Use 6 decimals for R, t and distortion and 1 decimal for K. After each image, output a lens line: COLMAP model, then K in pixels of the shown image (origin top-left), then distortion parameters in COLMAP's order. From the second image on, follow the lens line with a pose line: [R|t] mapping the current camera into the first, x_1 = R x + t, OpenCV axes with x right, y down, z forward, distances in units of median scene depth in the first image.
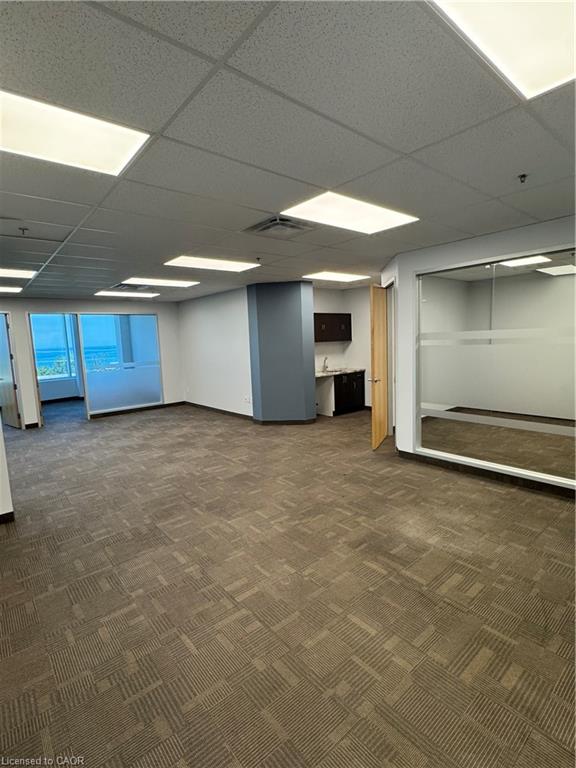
lens RADIAL K [[381.5, 0, 290.4], [0, 381.5, 384.4], [0, 0, 1]] dist [-0.003298, -0.000254]
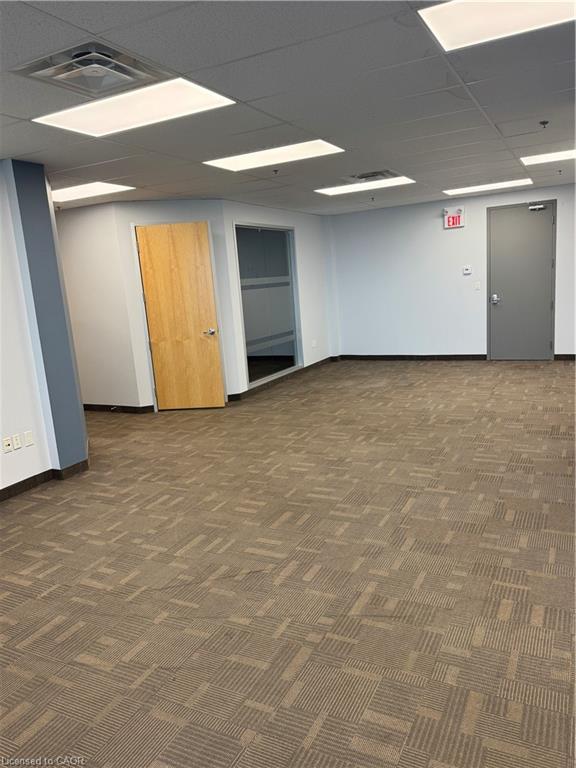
lens RADIAL K [[561.8, 0, 288.0], [0, 561.8, 384.0], [0, 0, 1]] dist [0.082105, -0.098892]
pose [[-0.379279, -0.104978, 0.919308, -1.210221], [0.201705, 0.960268, 0.192872, -0.121881], [-0.903030, 0.258581, -0.343035, 1.472057]]
